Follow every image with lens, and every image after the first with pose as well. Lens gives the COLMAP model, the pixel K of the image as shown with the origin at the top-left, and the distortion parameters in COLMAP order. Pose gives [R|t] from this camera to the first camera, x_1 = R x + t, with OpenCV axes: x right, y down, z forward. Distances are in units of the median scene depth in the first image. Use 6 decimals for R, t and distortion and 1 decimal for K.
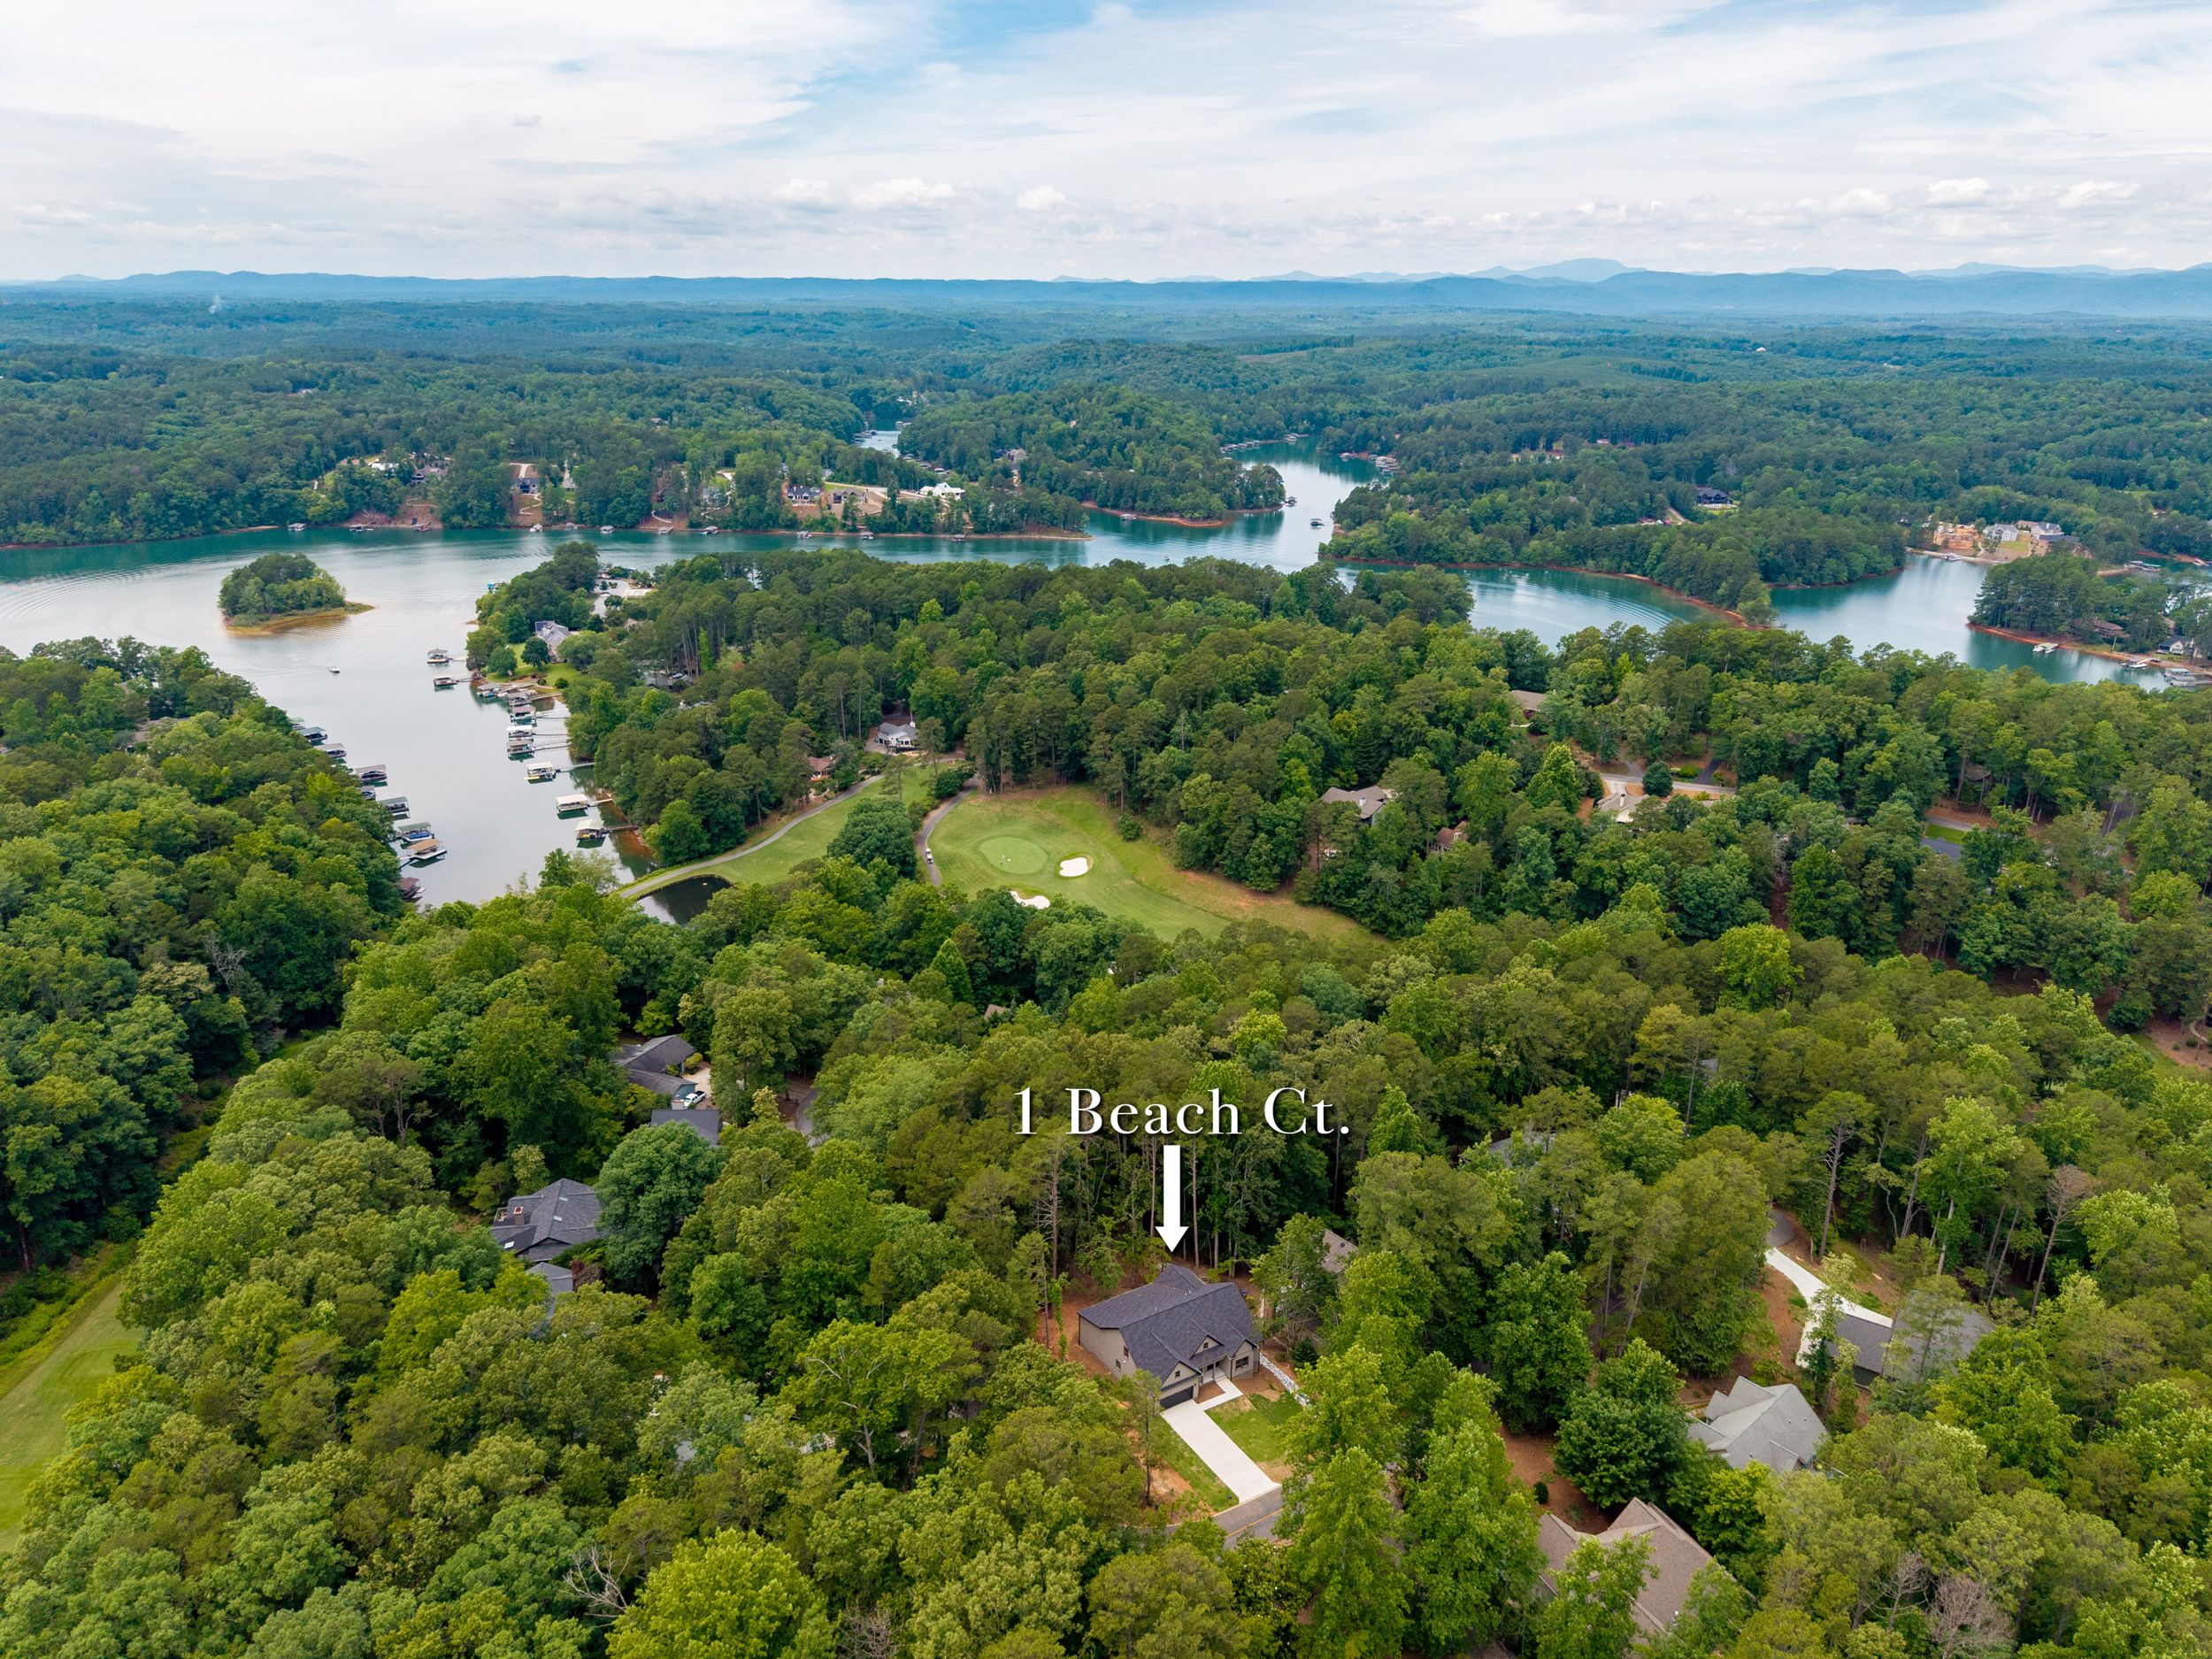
lens RADIAL K [[1501.5, 0, 1106.0], [0, 1501.5, 829.5], [0, 0, 1]] dist [0.052351, -0.098620]
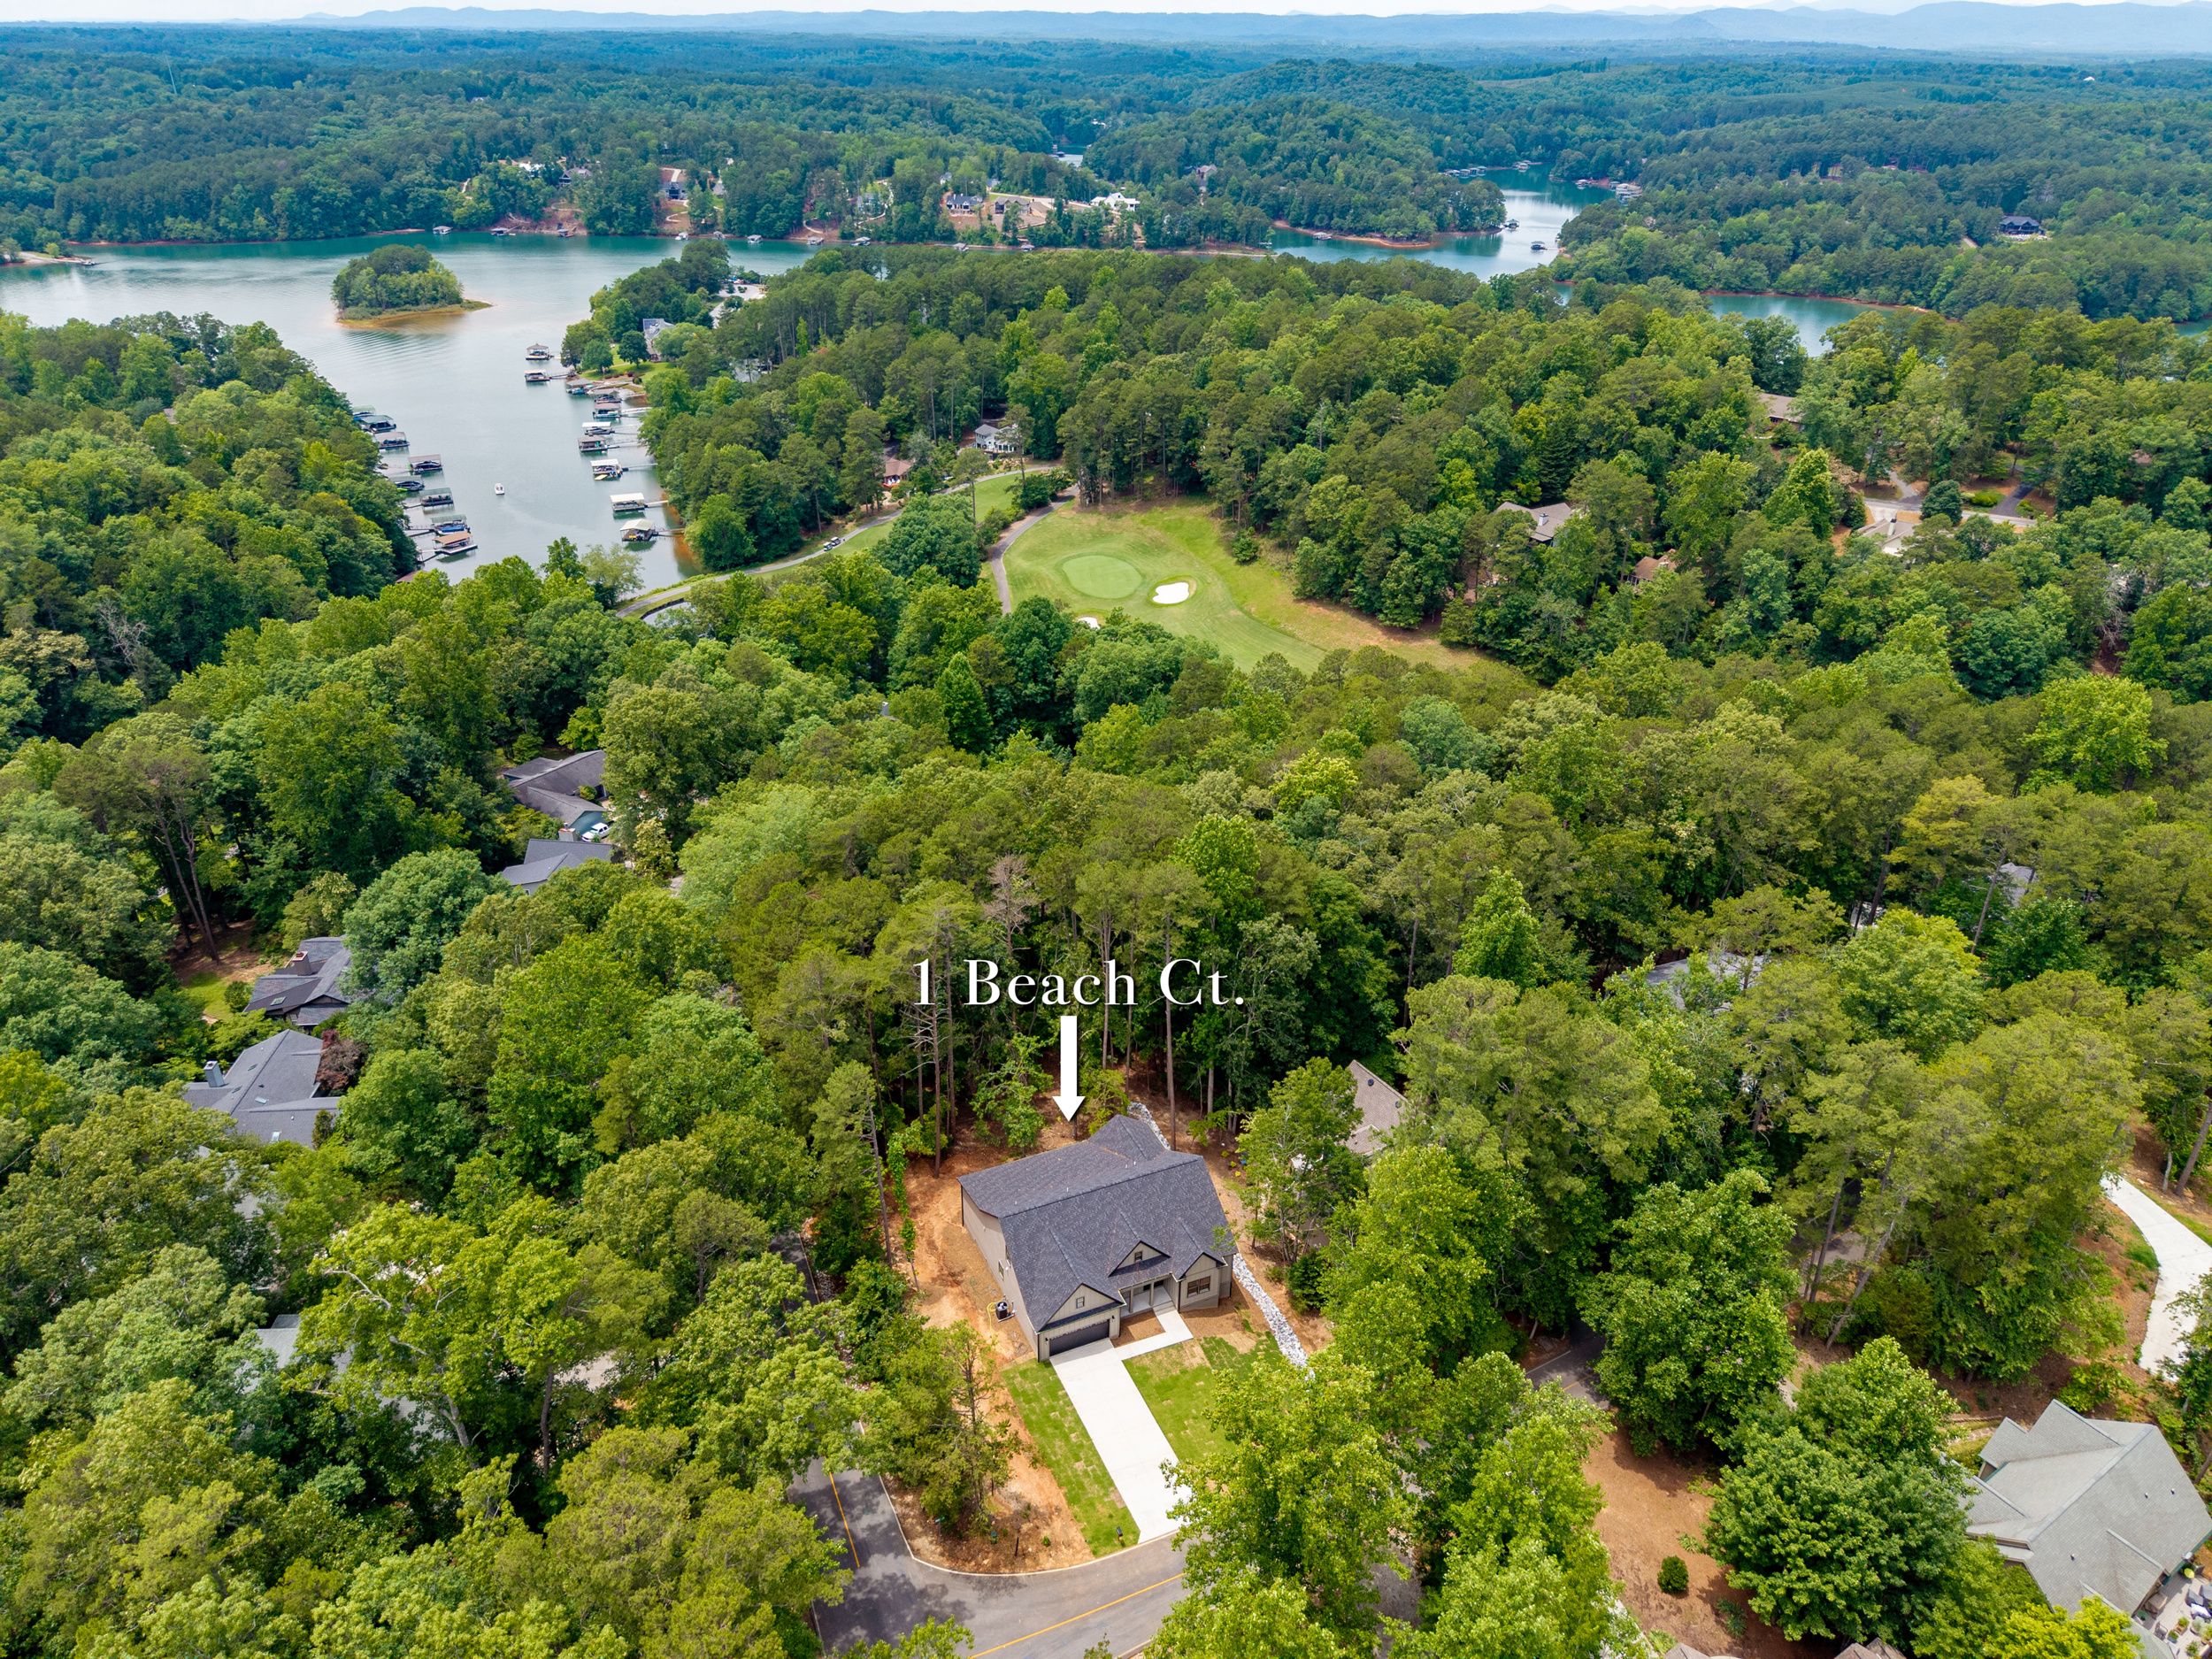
lens RADIAL K [[1491.2, 0, 1106.0], [0, 1491.2, 829.5], [0, 0, 1]] dist [0.013804, -0.012727]
pose [[0.990546, 0.063715, -0.121484, 0.050826], [-0.045100, 0.987619, 0.150249, 0.033887], [0.129553, -0.143350, 0.981156, 0.184952]]
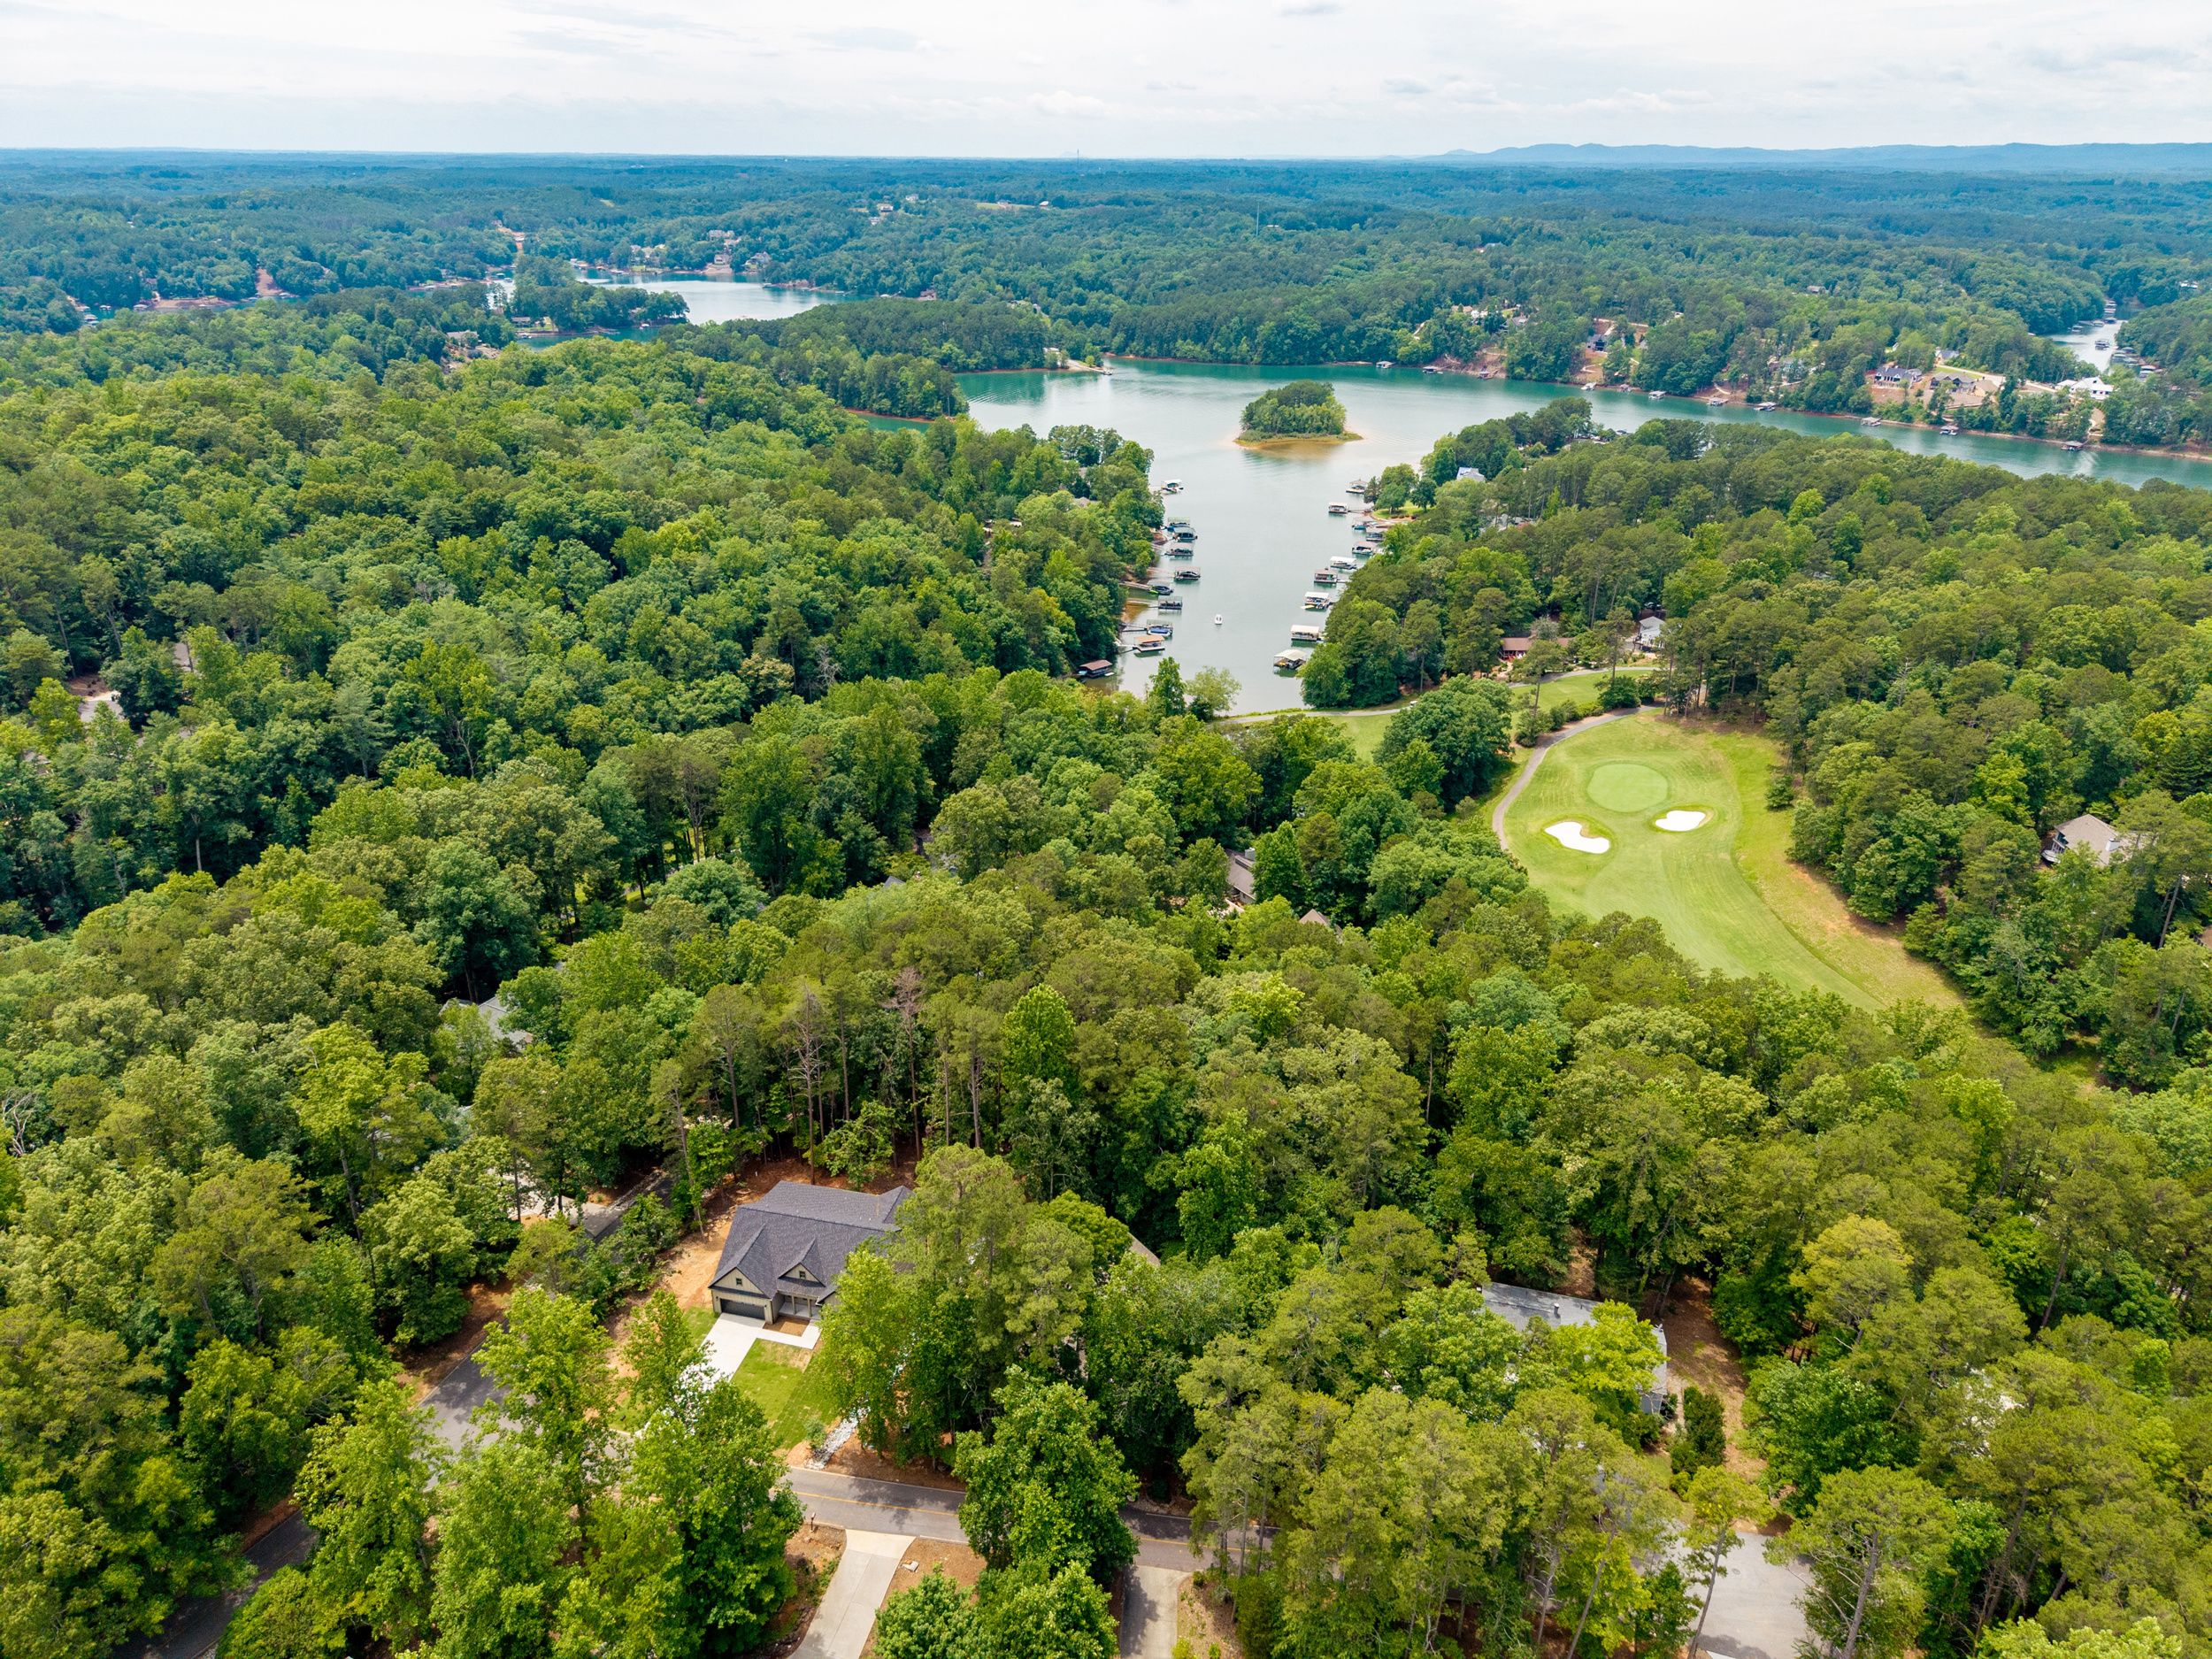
lens RADIAL K [[1491.2, 0, 1106.0], [0, 1491.2, 829.5], [0, 0, 1]] dist [0.013804, -0.012727]
pose [[0.706889, 0.286082, -0.646889, 0.283798], [-0.235760, 0.957556, 0.165845, -0.030331], [0.666877, 0.035276, 0.744332, 0.214805]]
